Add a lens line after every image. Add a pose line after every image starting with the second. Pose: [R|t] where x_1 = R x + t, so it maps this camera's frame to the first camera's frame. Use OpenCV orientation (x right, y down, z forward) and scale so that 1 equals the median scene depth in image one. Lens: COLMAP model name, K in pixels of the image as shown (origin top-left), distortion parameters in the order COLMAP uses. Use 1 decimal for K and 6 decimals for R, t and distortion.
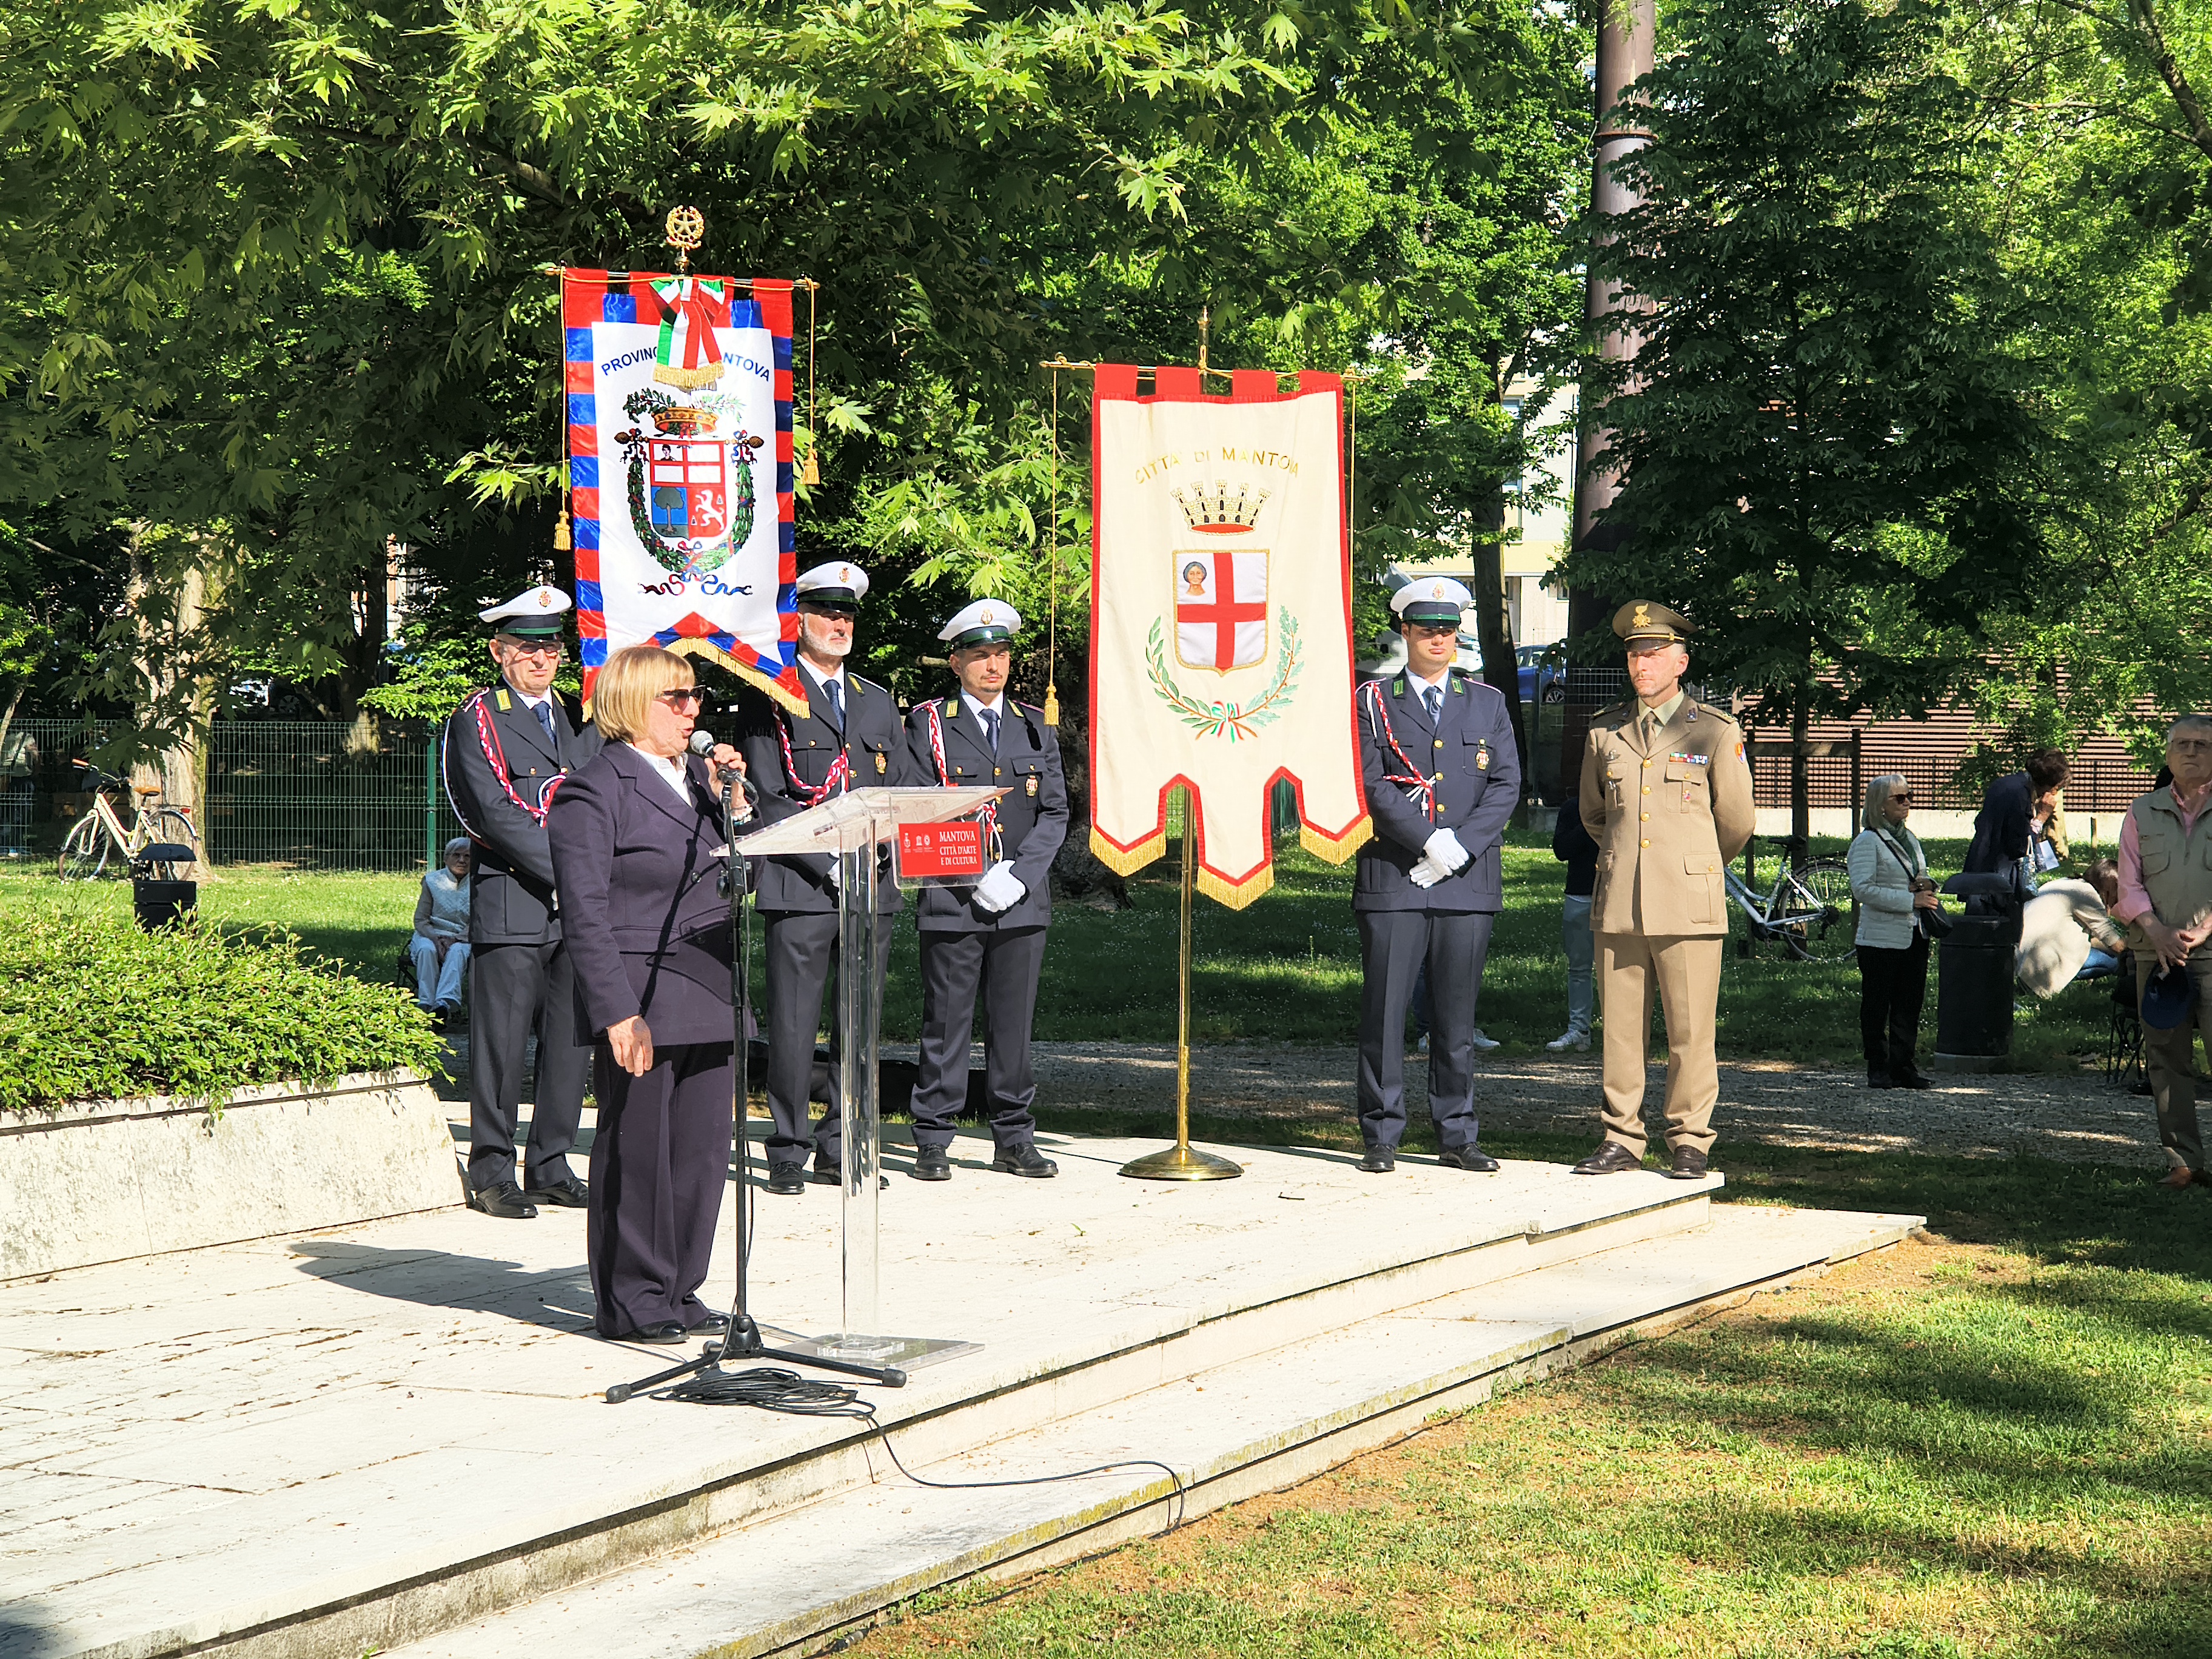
lens RADIAL K [[4685.6, 0, 1106.0], [0, 4685.6, 829.5], [0, 0, 1]] dist [0.368787, -0.156560]
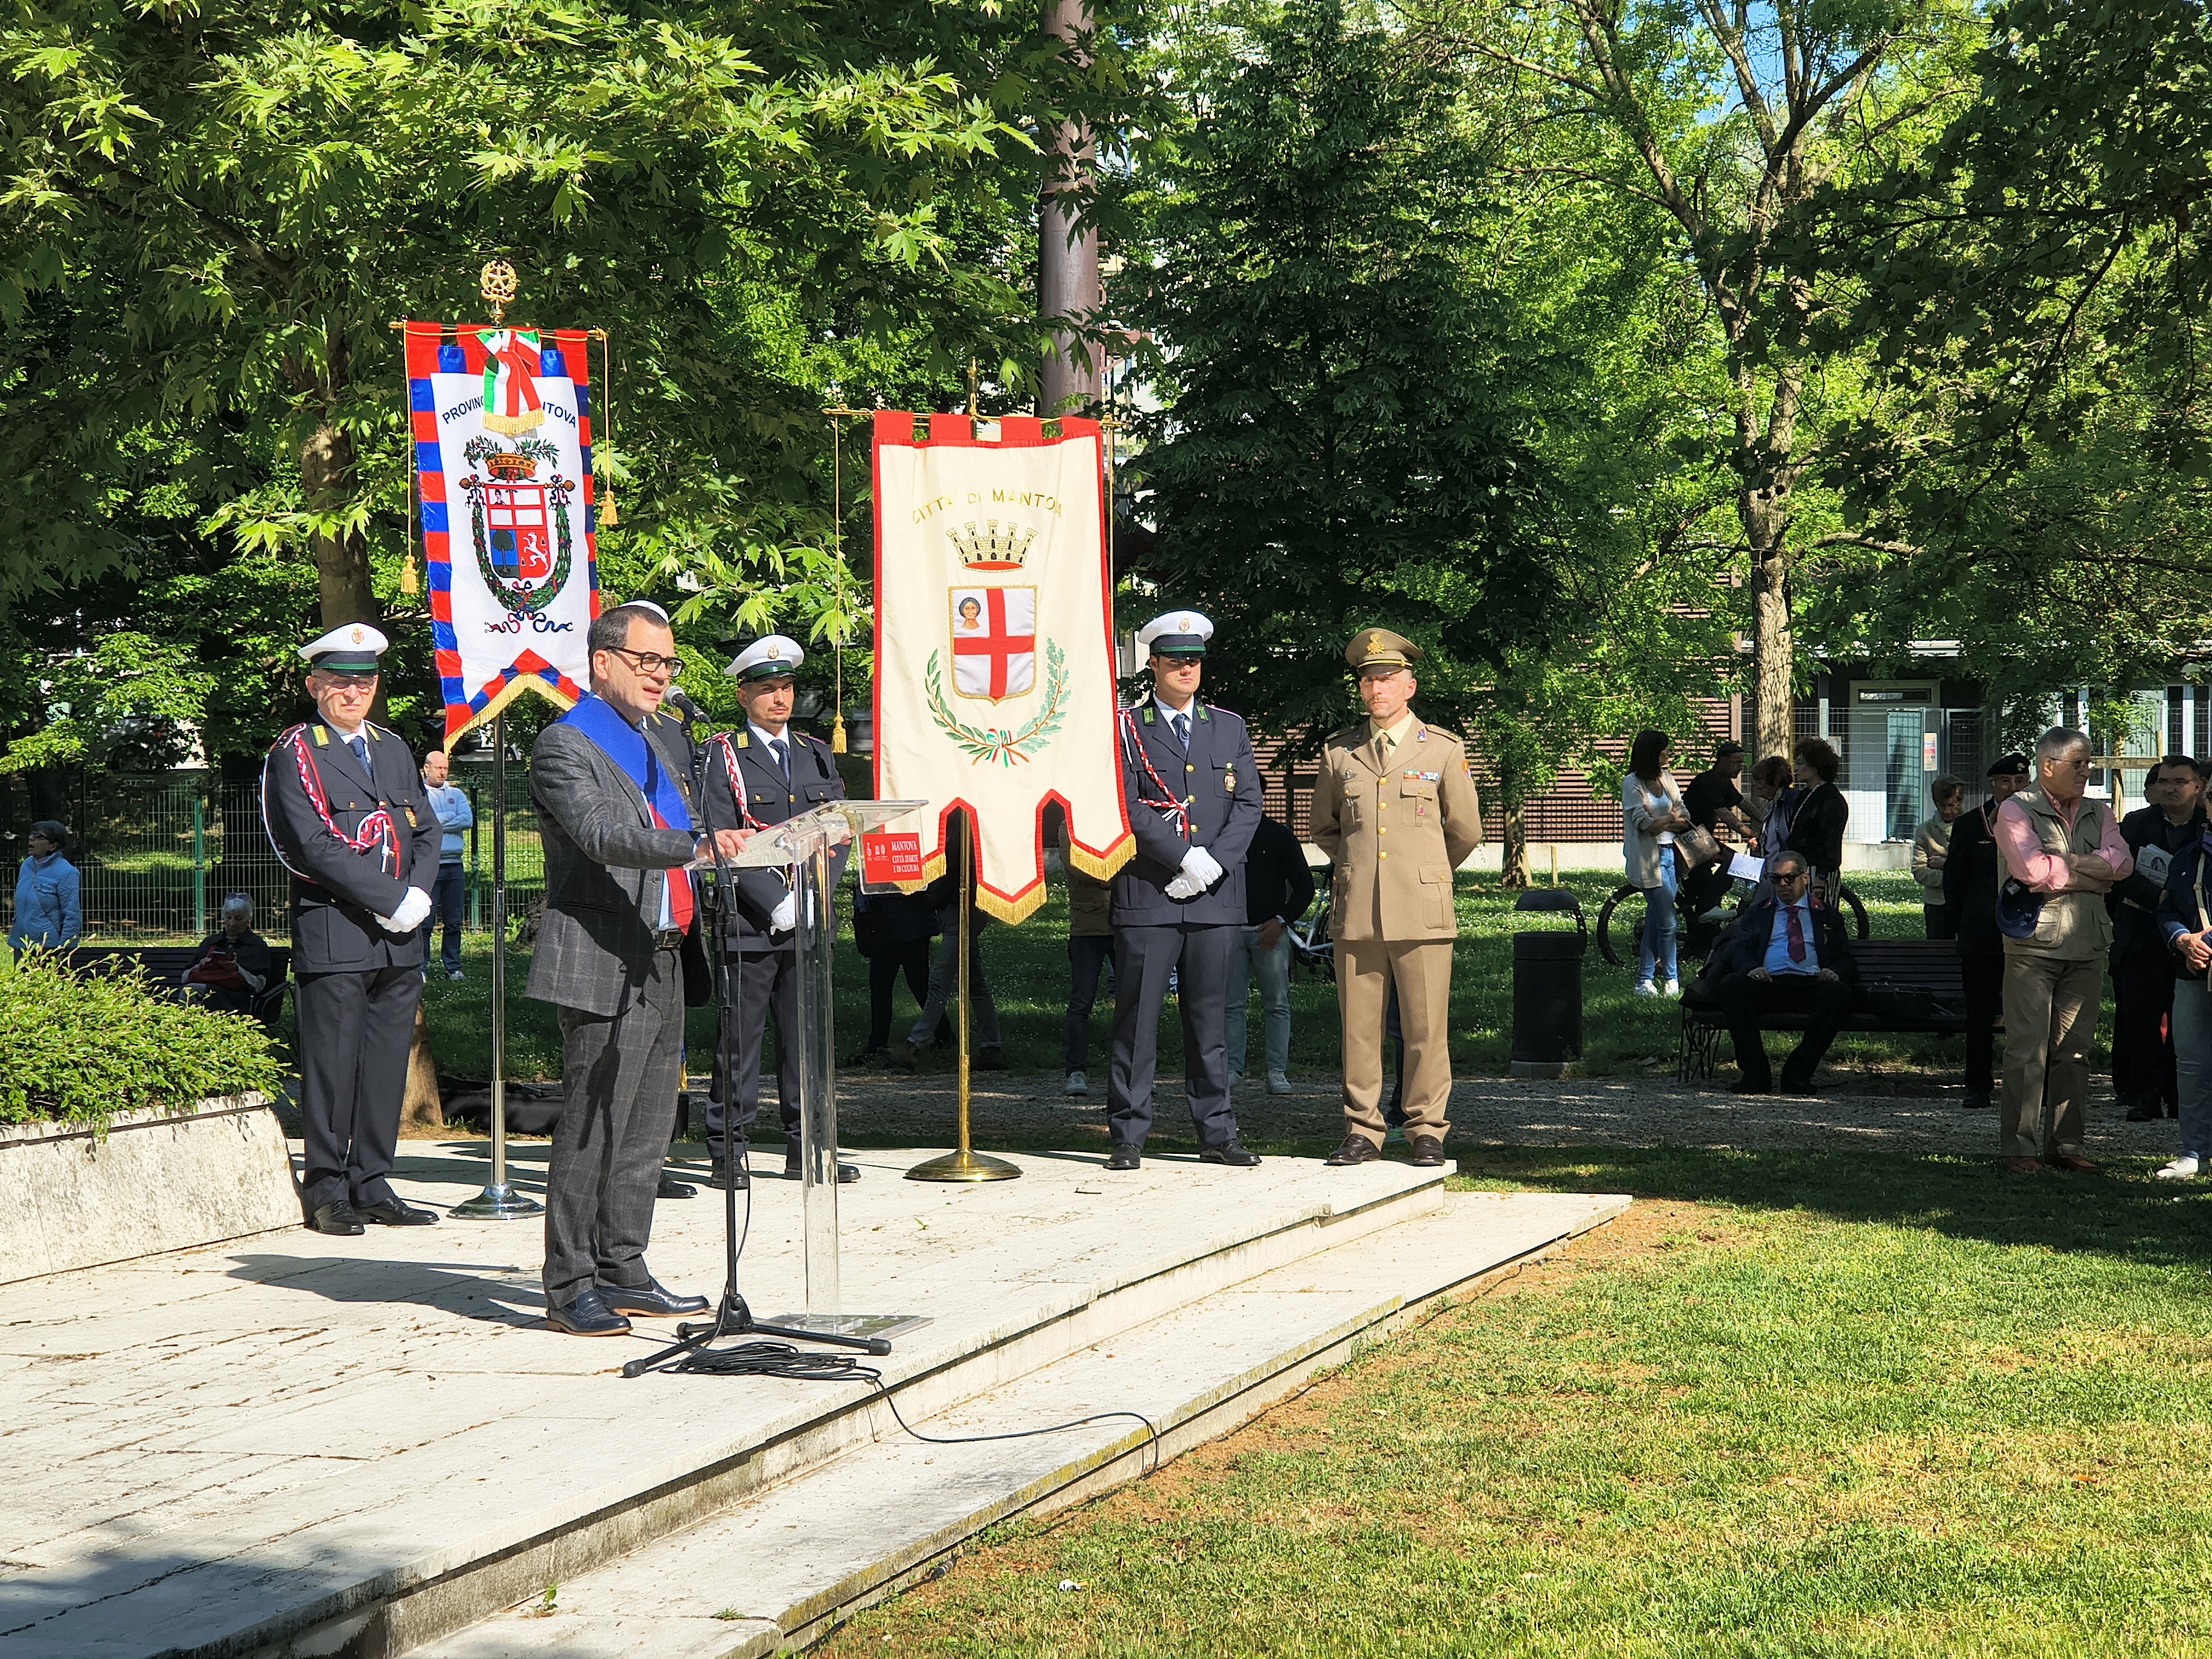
lens RADIAL K [[4717.0, 0, 1105.9], [0, 4717.0, 884.1], [0, 0, 1]] dist [0.377416, -0.081718]
pose [[0.989635, -0.021540, 0.141980, -0.108581], [0.021629, 0.999766, 0.000918, 0.007643], [-0.141966, 0.002162, 0.989869, -0.062499]]
